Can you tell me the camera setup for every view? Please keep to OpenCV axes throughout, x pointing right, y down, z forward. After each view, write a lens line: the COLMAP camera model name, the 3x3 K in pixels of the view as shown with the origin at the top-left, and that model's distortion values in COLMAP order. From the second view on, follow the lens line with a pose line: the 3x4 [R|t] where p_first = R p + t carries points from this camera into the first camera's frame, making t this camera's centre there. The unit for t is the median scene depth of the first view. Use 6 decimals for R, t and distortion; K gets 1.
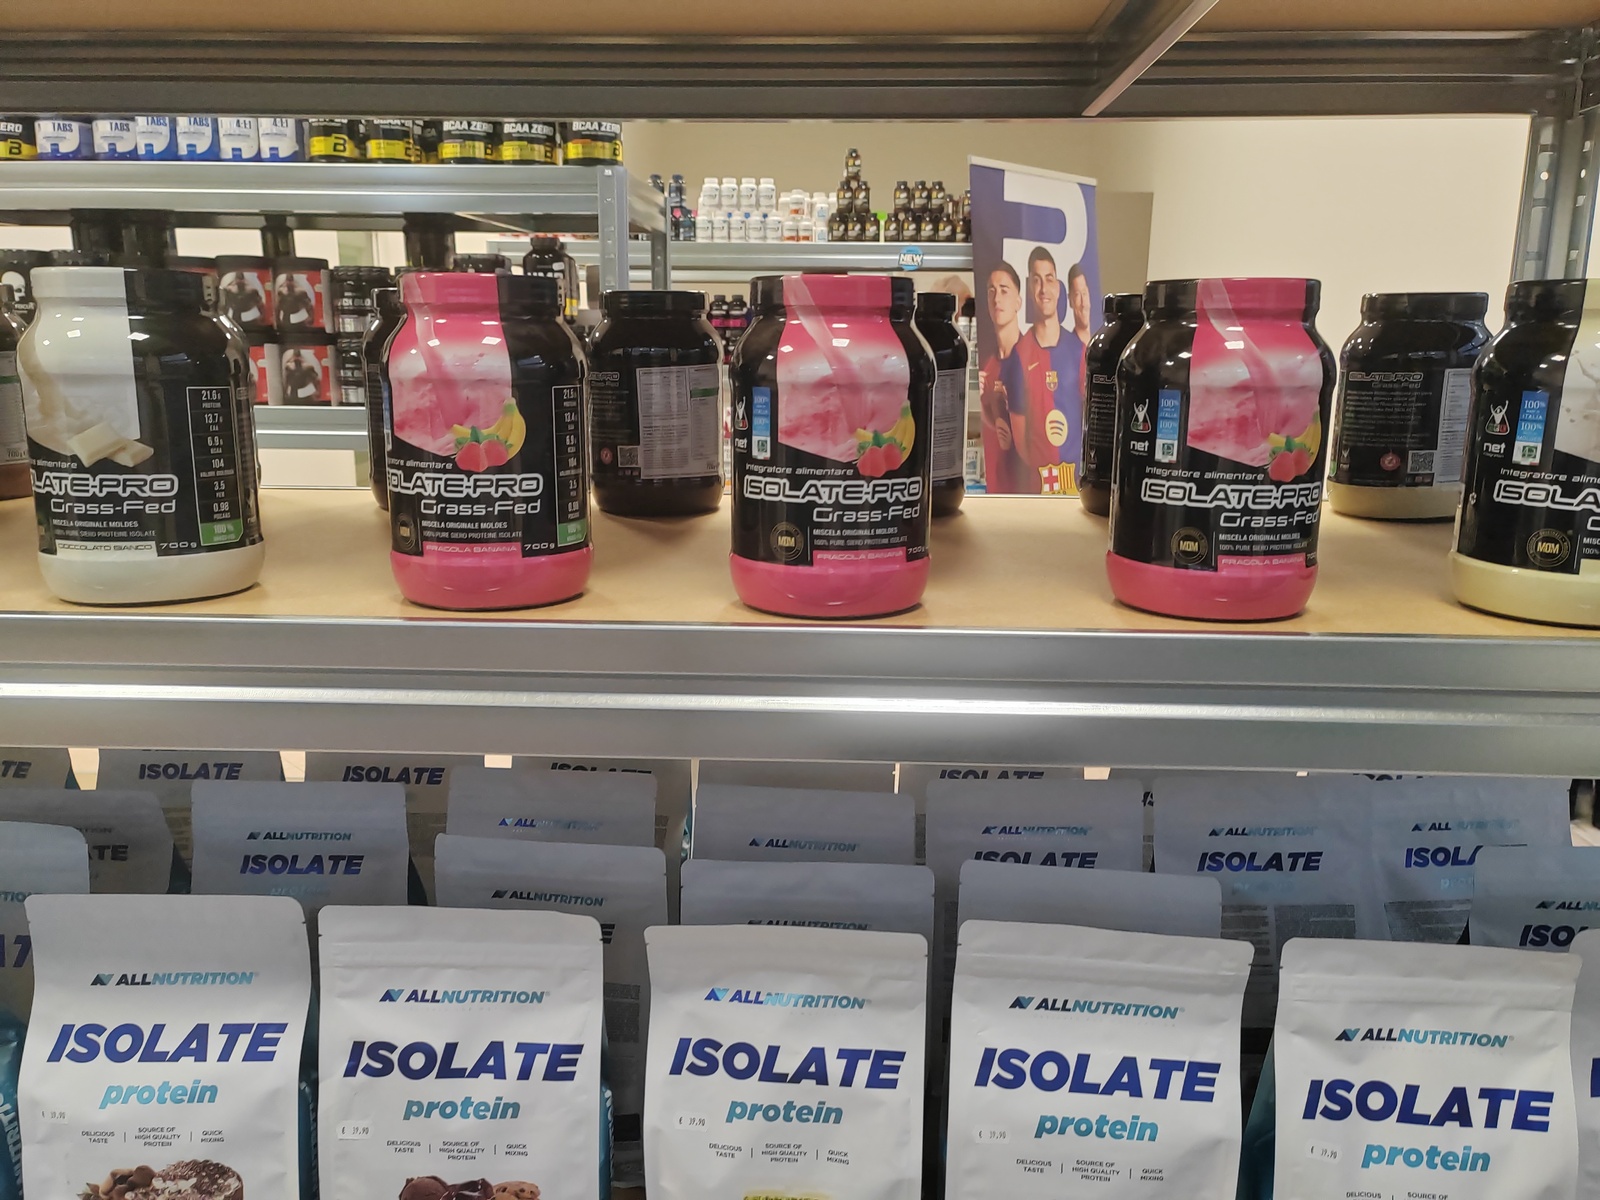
lens RADIAL K [[1236.0, 0, 797.0], [0, 1236.0, 580.9], [0, 0, 1]] dist [-0.032813, 0.168957]
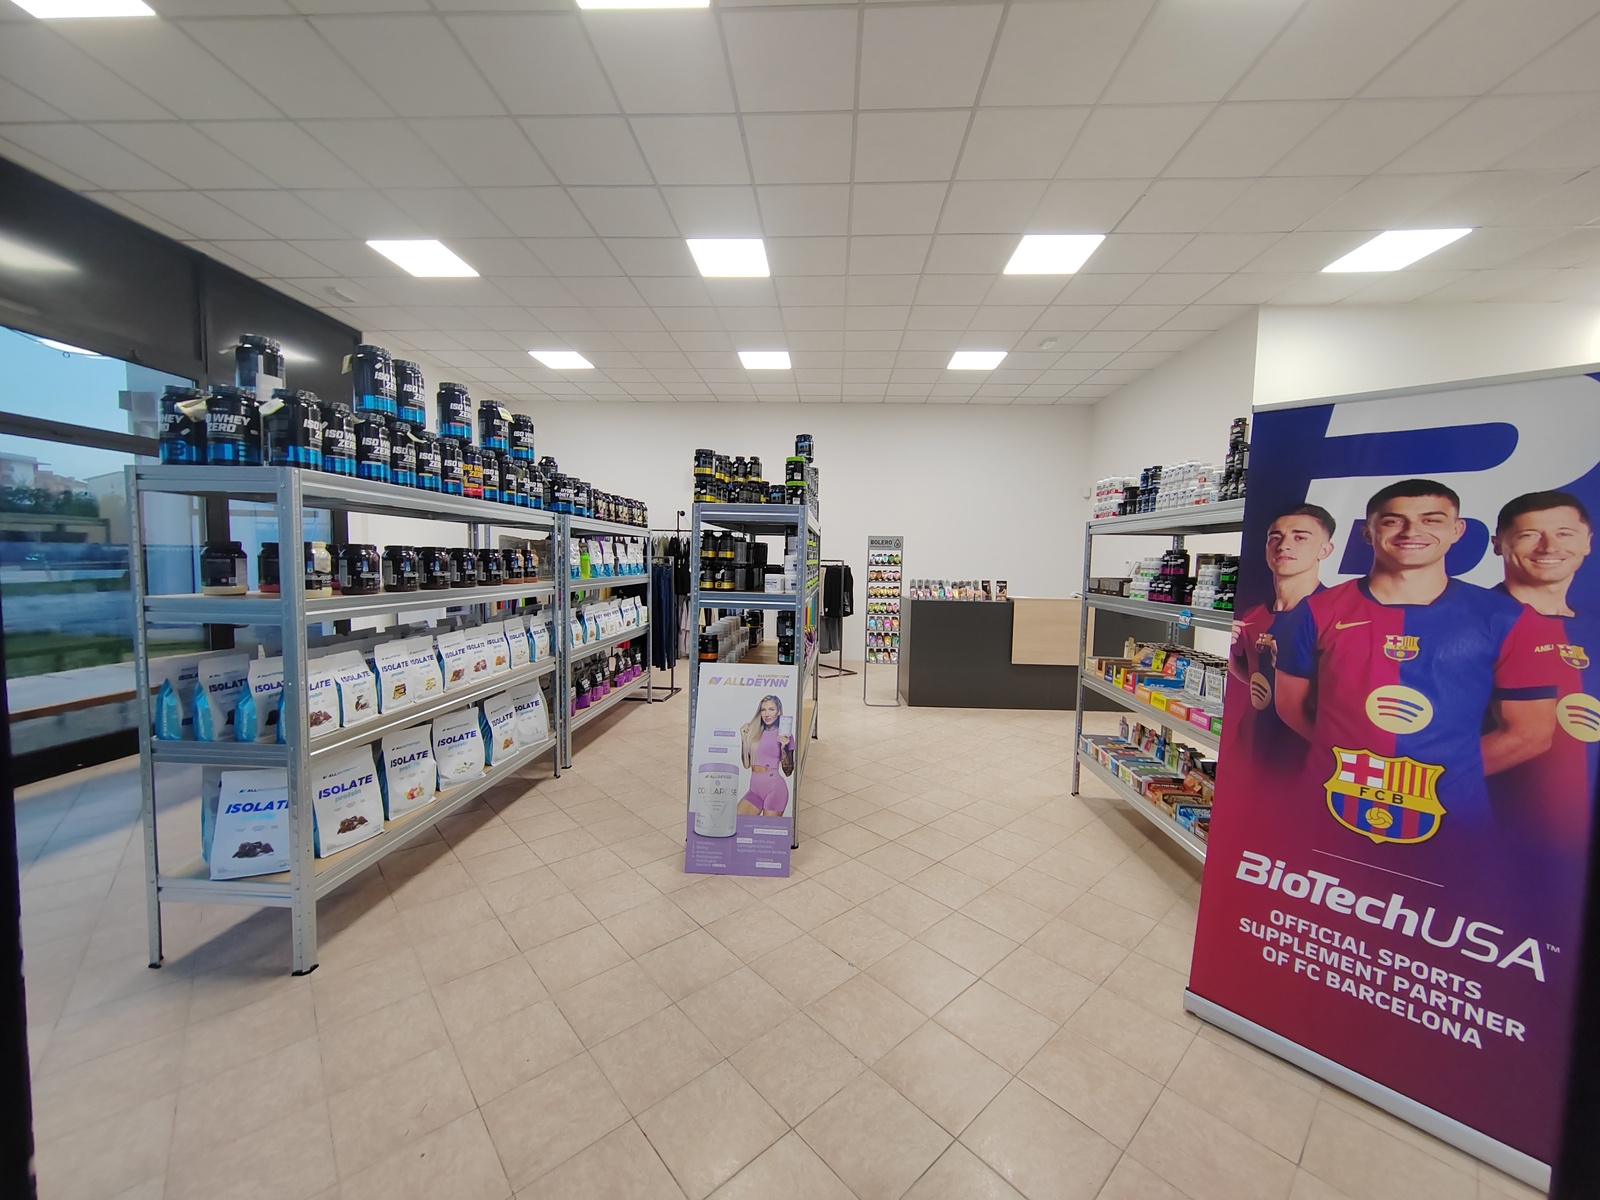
lens RADIAL K [[610.7, 0, 797.3], [0, 610.7, 600.5], [0, 0, 1]] dist [0.003937, 0.000416]
pose [[-0.024228, 0.058126, -0.998015, 0.614443], [-0.227496, 0.971796, 0.062122, -0.132931], [0.973478, 0.228549, -0.010321, 0.650033]]
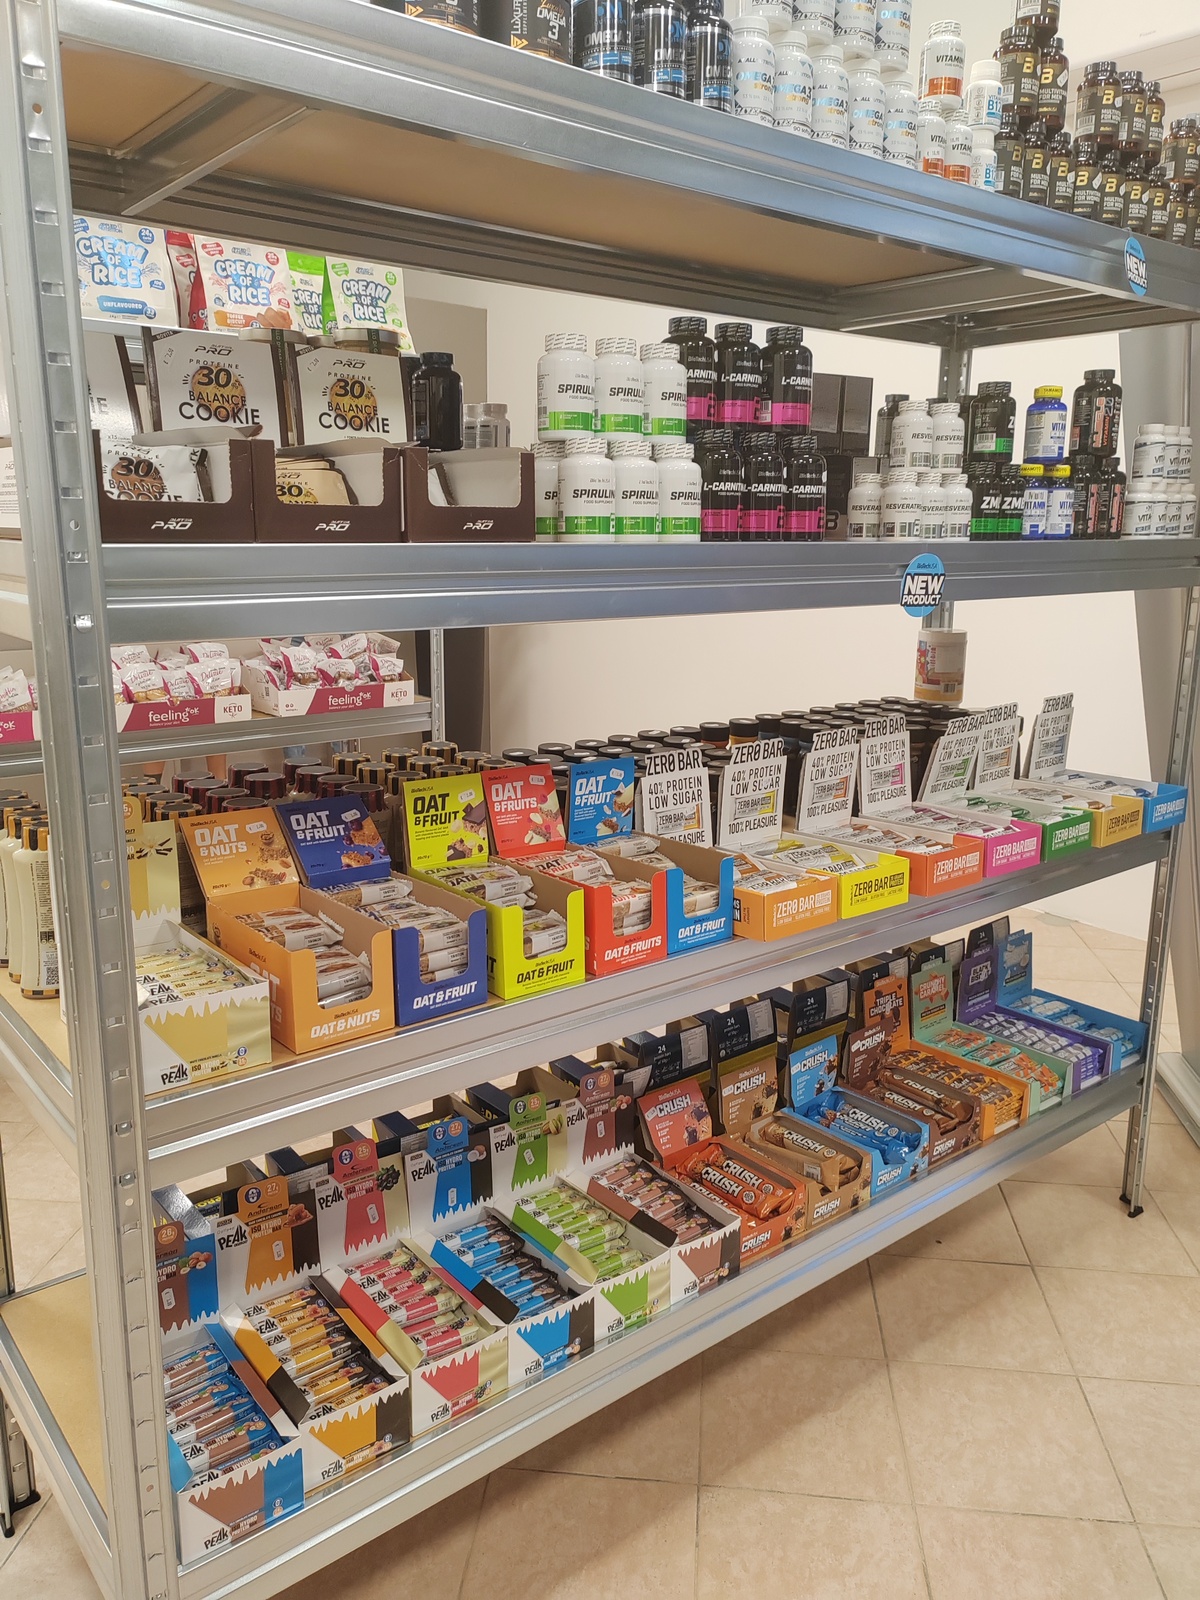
lens RADIAL K [[1221.8, 0, 612.4], [0, 1221.8, 804.6], [0, 0, 1]] dist [0.028164, -0.000079]
pose [[0.751204, -0.150686, 0.642640, -0.322955], [0.132417, 0.988204, 0.076927, -0.140572], [-0.646652, 0.027308, 0.762296, 0.805266]]
